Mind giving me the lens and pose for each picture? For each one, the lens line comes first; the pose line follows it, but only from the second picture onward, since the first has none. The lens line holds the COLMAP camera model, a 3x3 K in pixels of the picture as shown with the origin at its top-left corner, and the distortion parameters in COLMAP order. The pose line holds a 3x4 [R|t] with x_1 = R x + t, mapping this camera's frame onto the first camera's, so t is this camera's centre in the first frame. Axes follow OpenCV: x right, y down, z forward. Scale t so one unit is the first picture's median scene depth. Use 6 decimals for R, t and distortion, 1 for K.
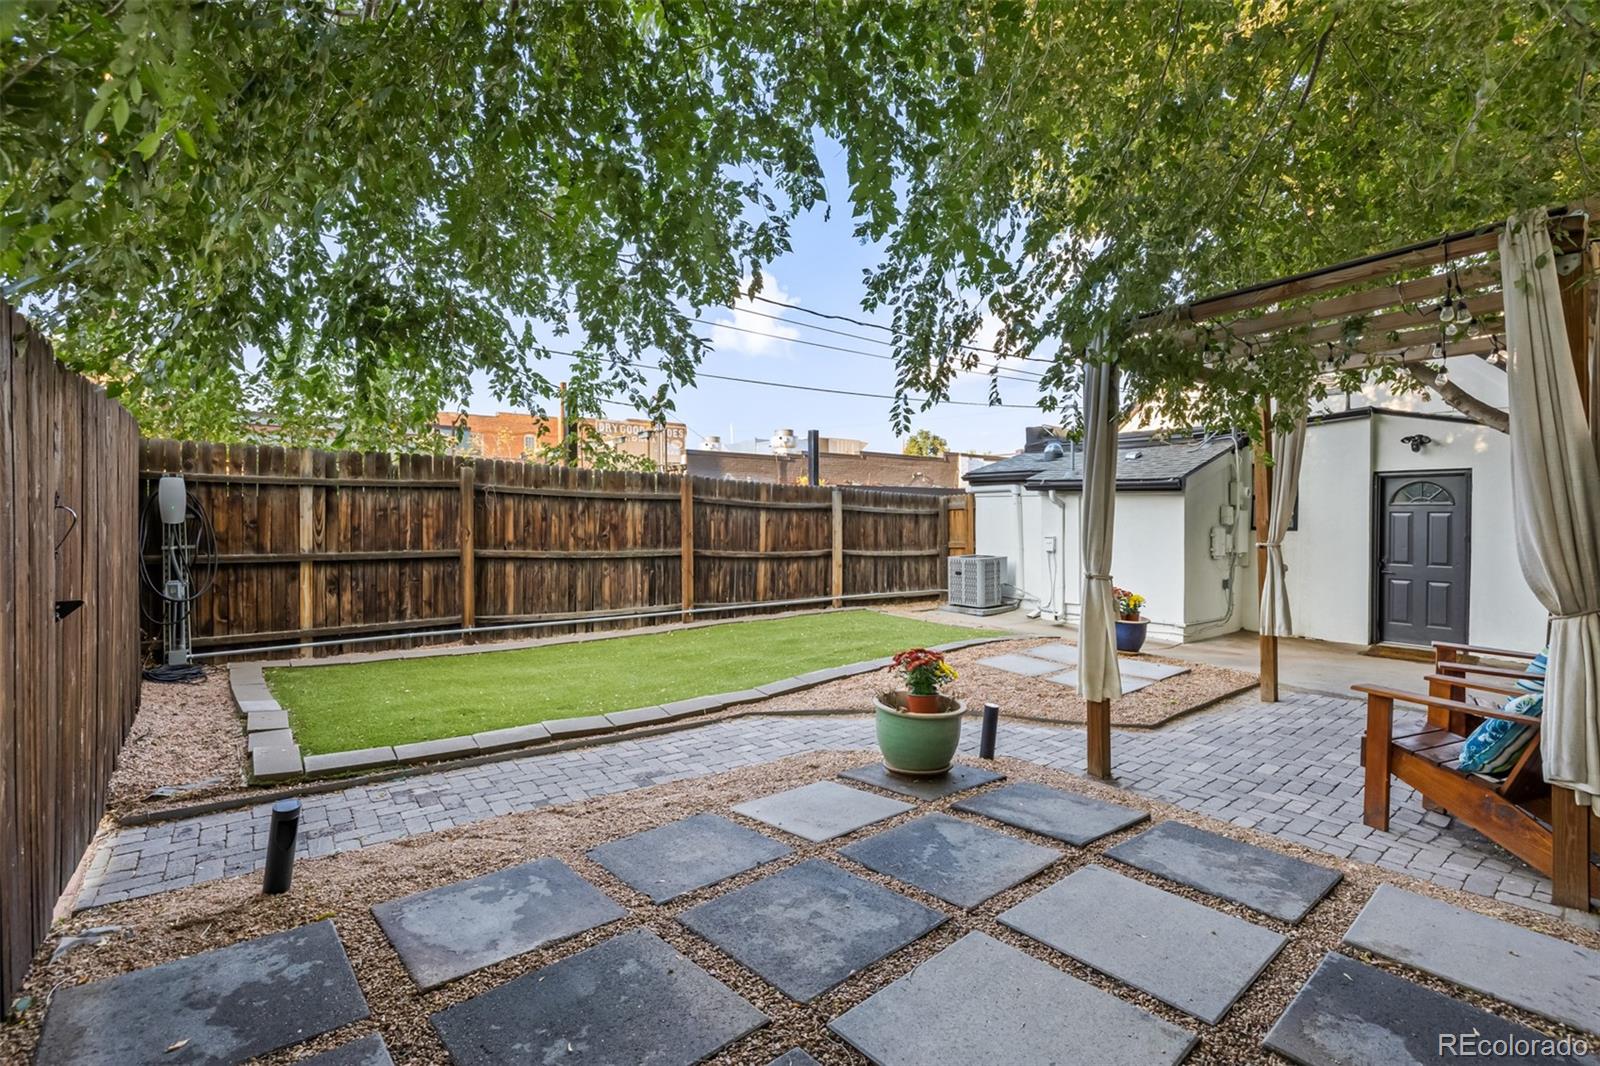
lens RADIAL K [[707.0, 0, 802.3], [0, 707.0, 529.7], [0, 0, 1]] dist [-0.004913, -0.000137]
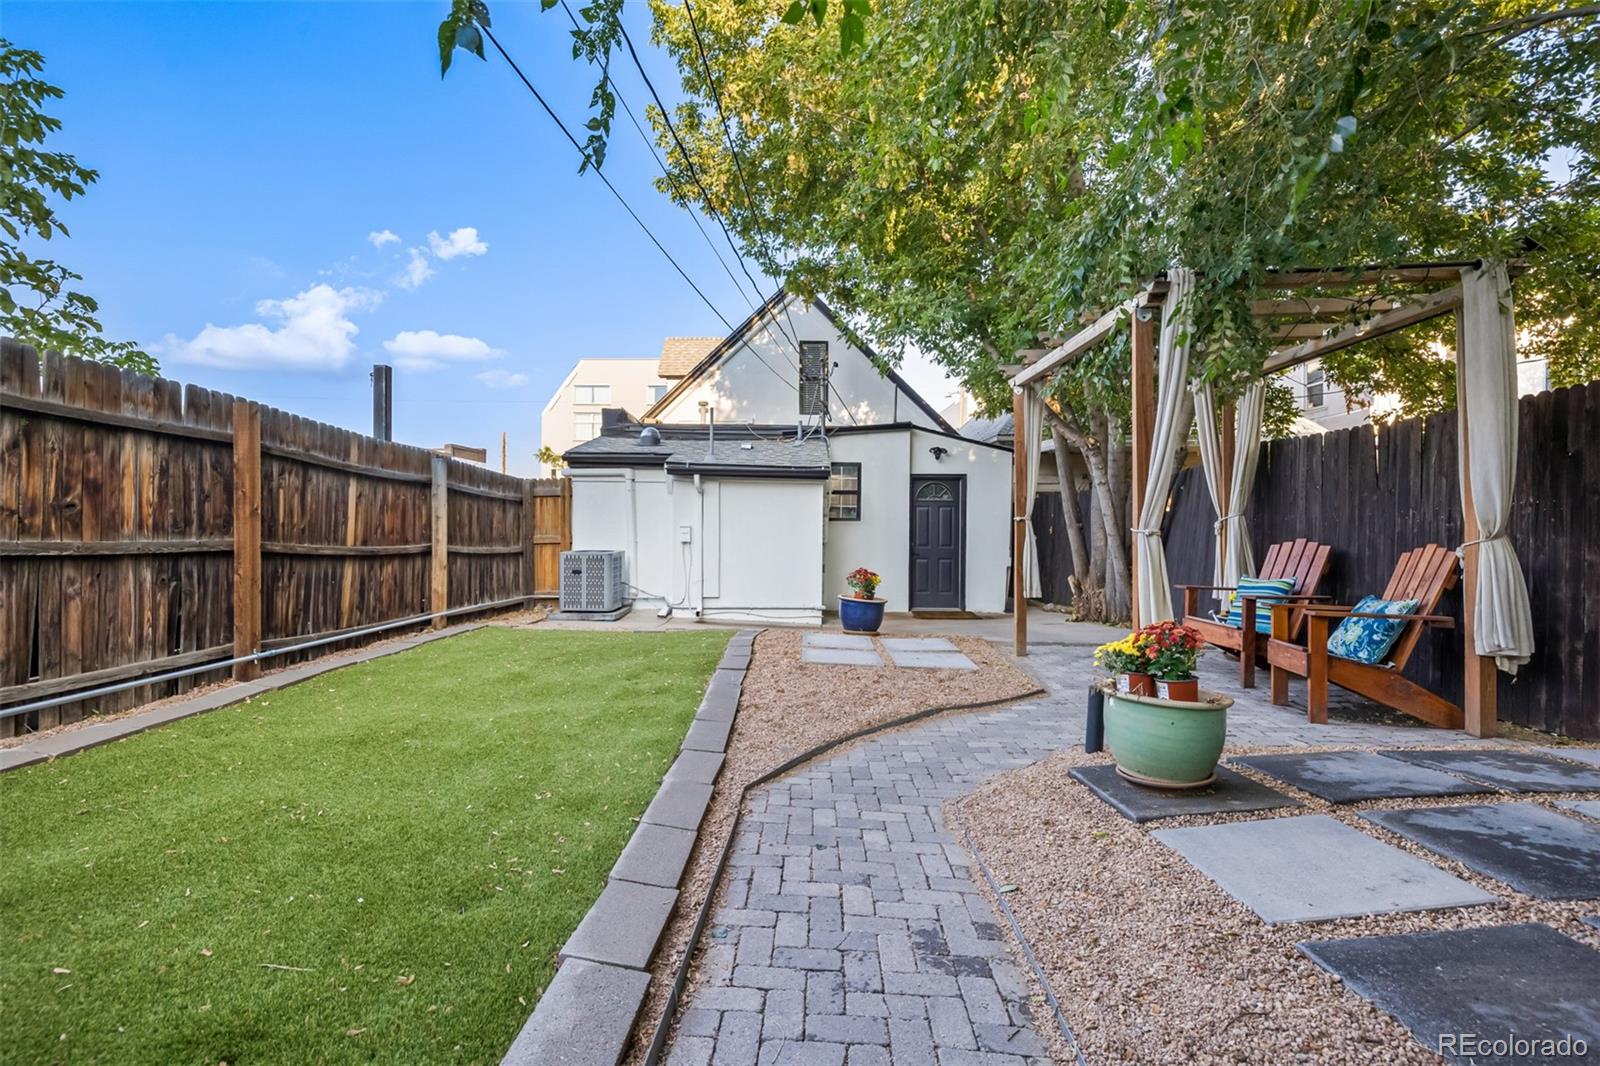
lens RADIAL K [[707.0, 0, 803.8], [0, 707.0, 529.1], [0, 0, 1]] dist [-0.004913, -0.000137]
pose [[0.648394, 0.001386, 0.761303, -0.279325], [0.011306, 0.999871, -0.011449, 0.029466], [-0.761221, 0.016031, 0.648295, 0.329504]]
